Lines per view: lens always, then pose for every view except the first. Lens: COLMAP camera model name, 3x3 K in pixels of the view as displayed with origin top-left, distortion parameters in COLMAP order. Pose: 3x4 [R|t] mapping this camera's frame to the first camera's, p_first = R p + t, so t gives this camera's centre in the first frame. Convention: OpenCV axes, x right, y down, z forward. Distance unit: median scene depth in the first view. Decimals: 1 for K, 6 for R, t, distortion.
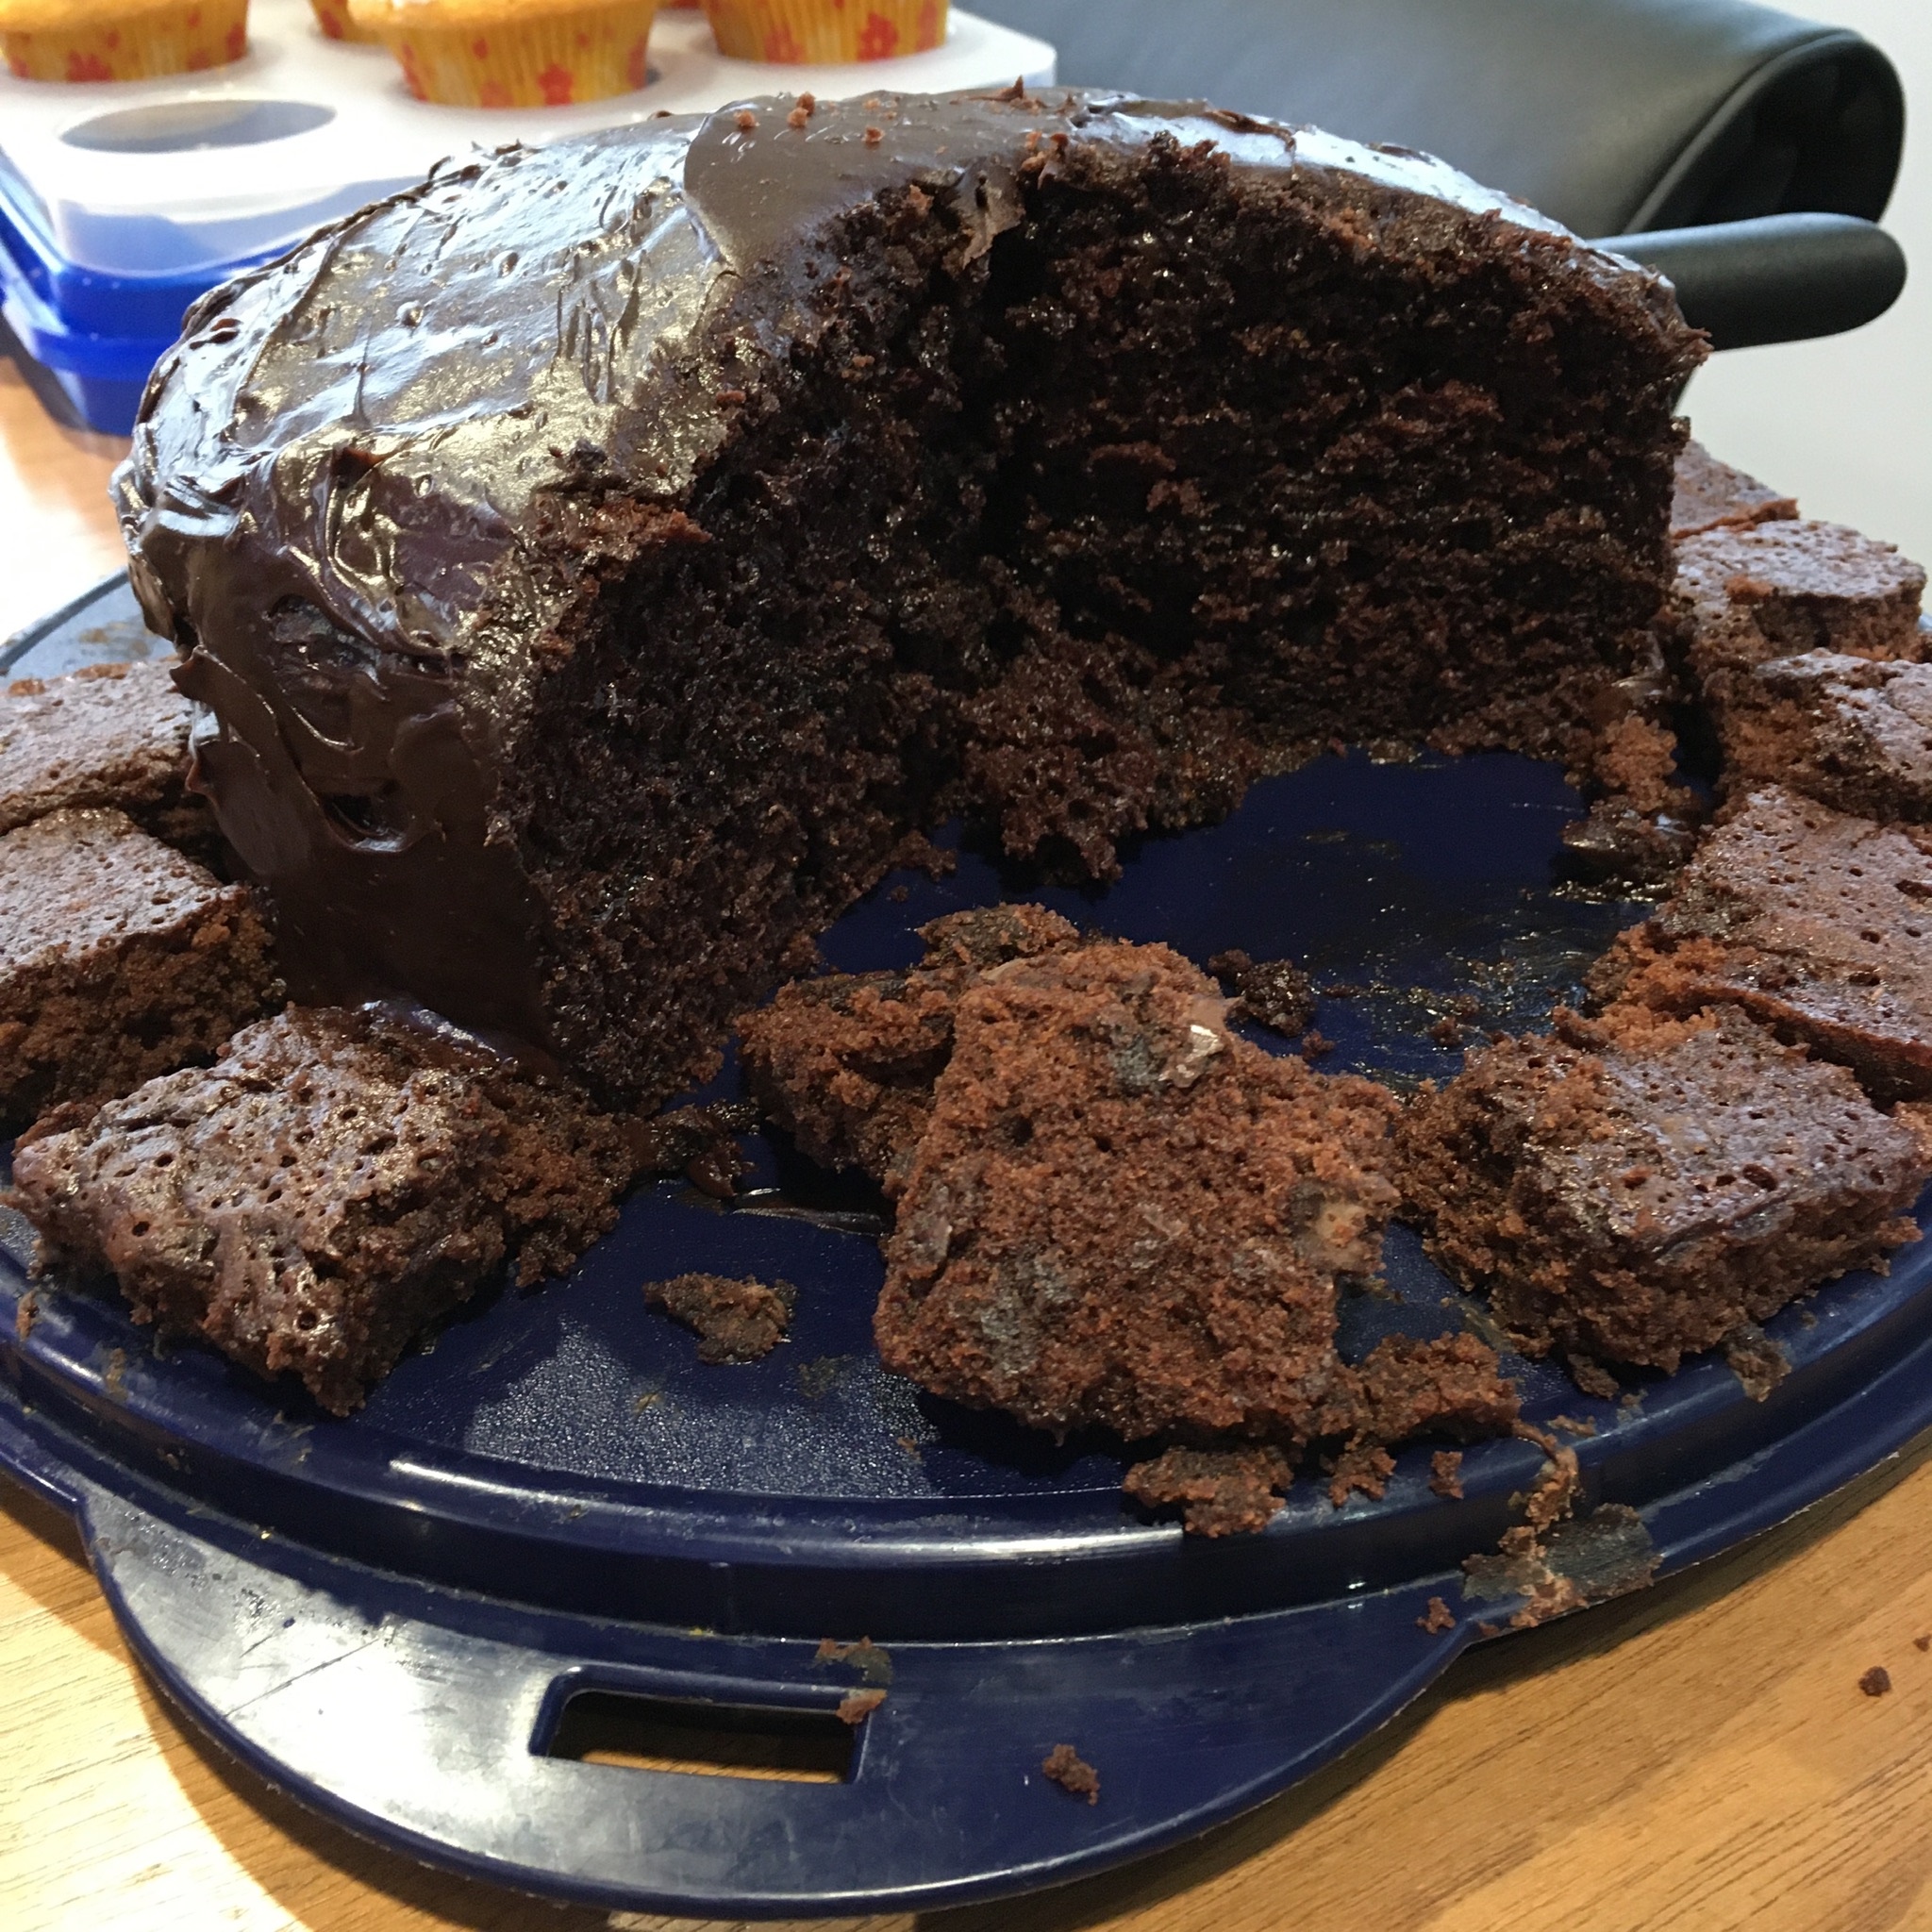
lens RADIAL K [[2296.7, 0, 966.0], [0, 2296.7, 966.0], [0, 0, 1]] dist [0.062394, 0.032072]
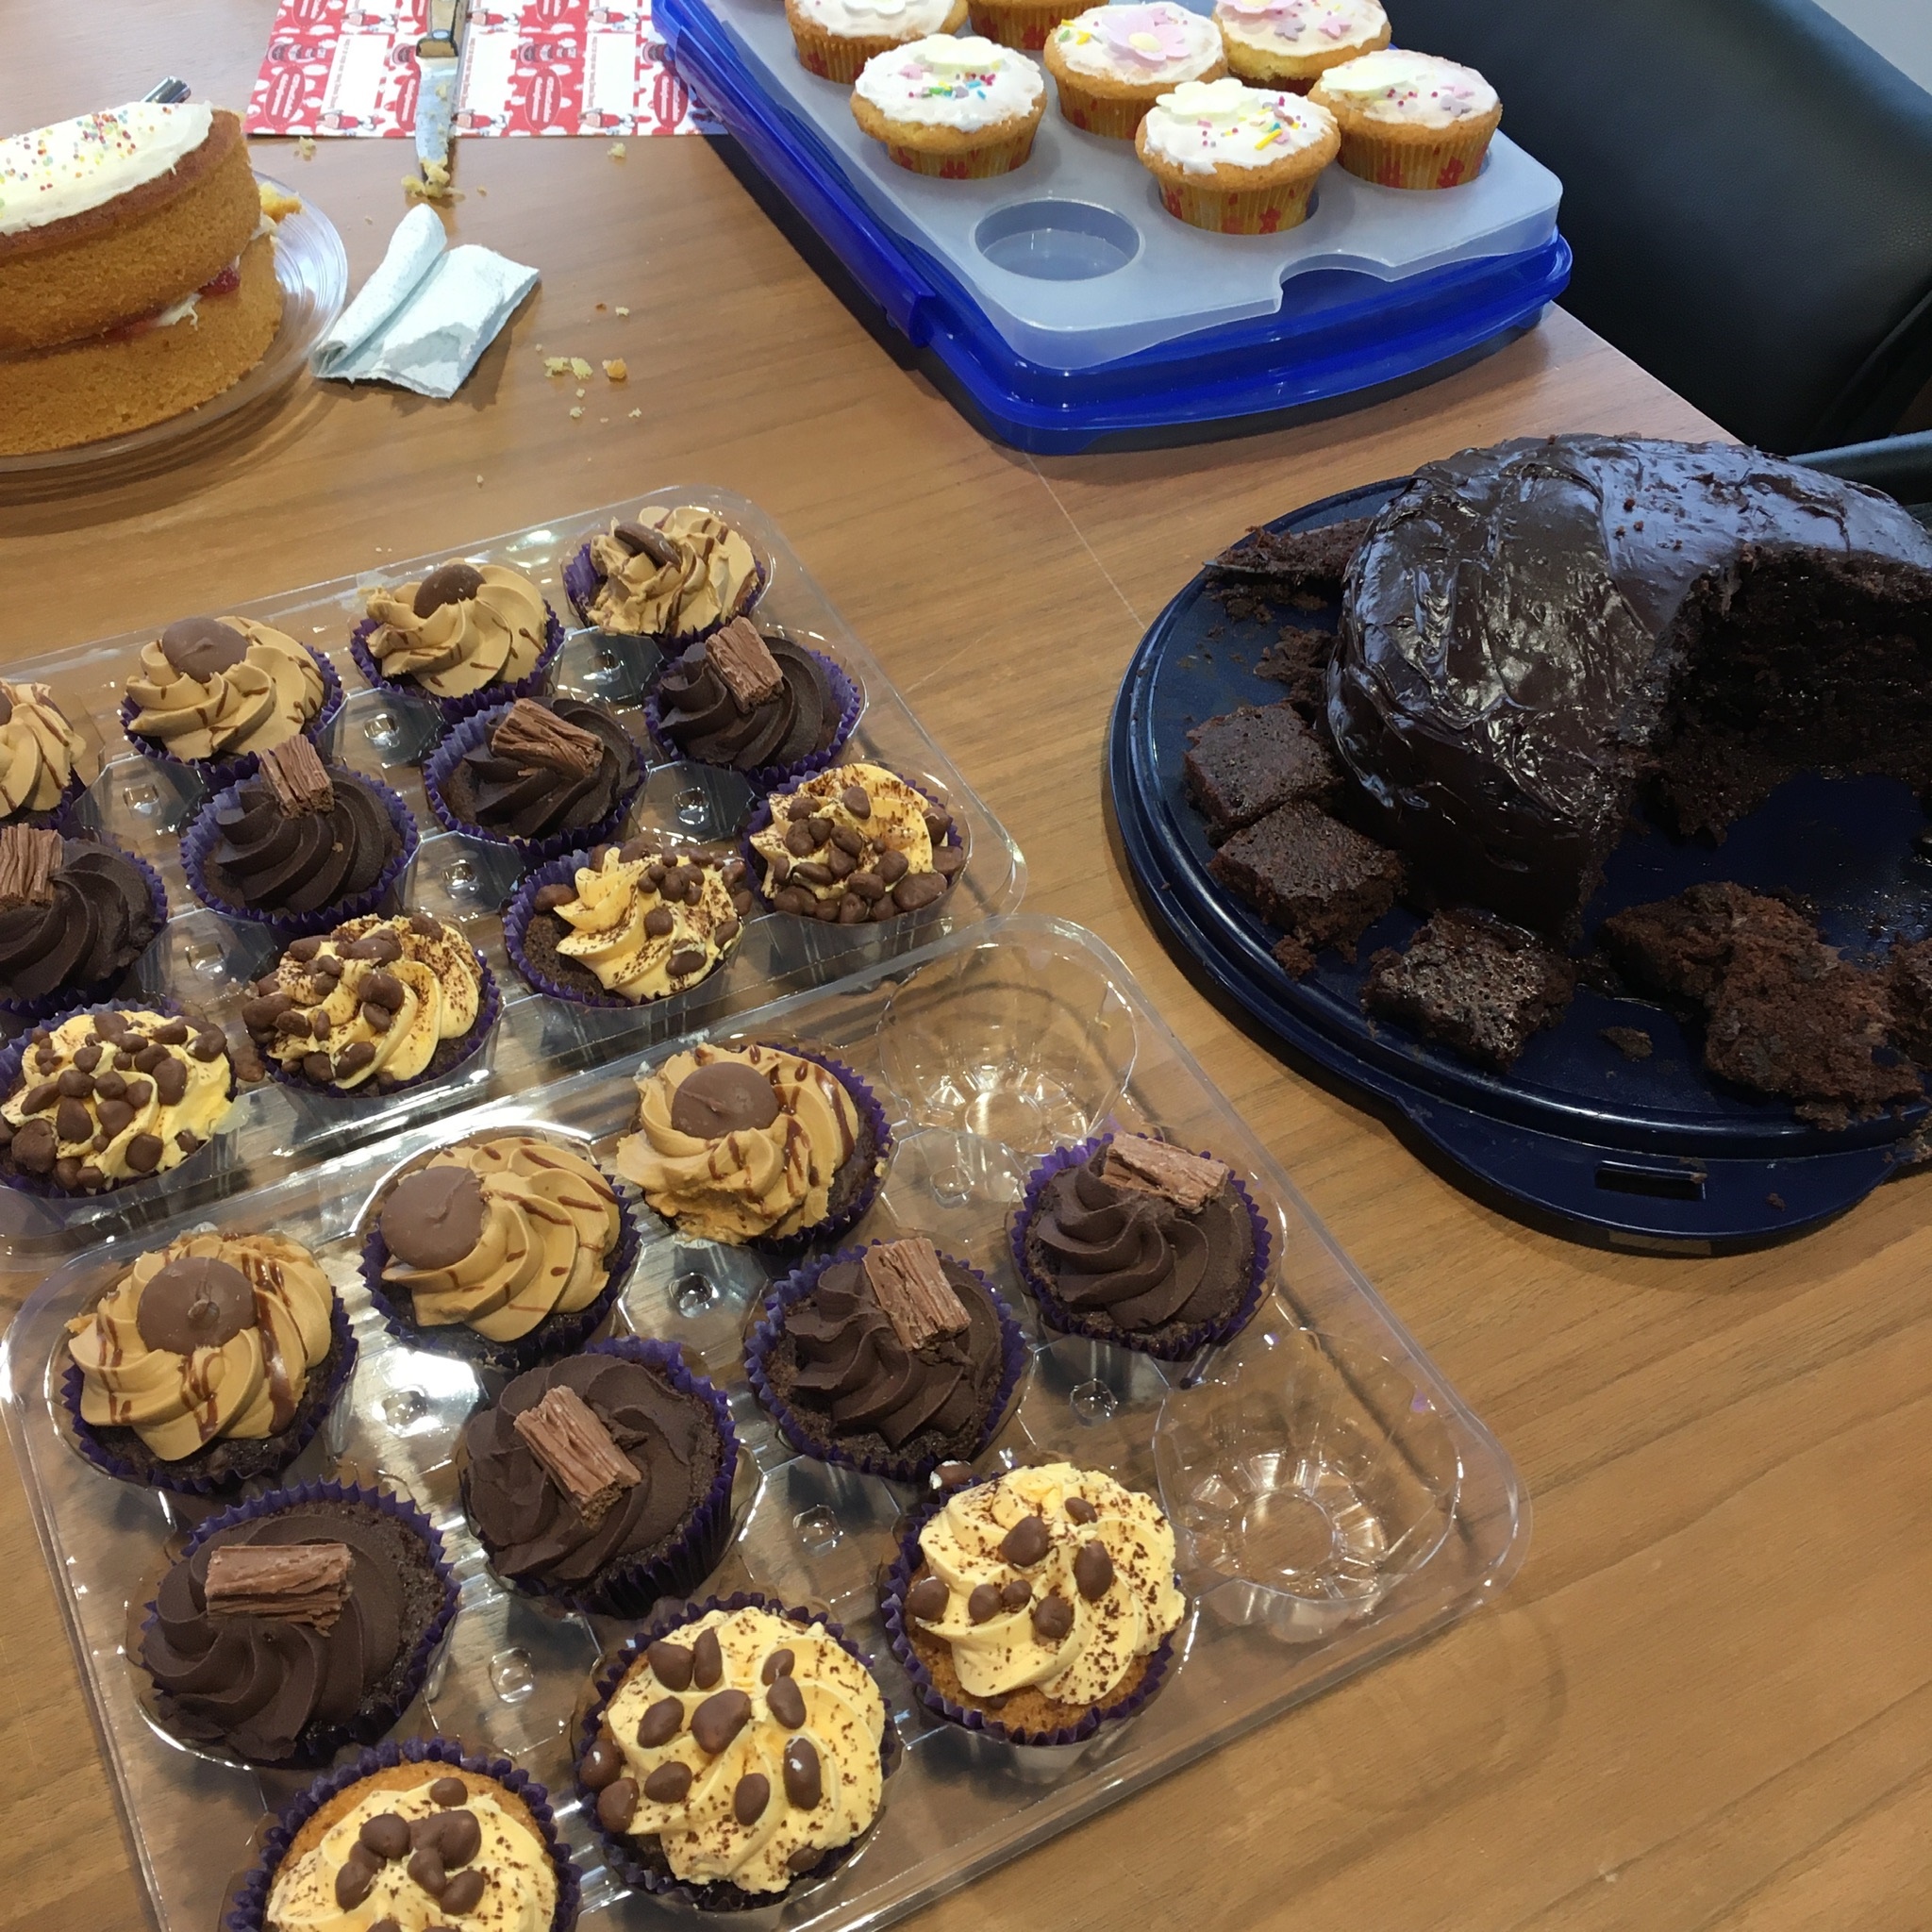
lens RADIAL K [[2296.7, 0, 966.0], [0, 2296.7, 966.0], [0, 0, 1]] dist [0.062394, 0.032072]
pose [[0.998692, 0.042448, 0.028514, -1.045471], [-0.047762, 0.973501, 0.223639, -0.553759], [-0.018265, -0.224709, 0.974255, -1.778650]]
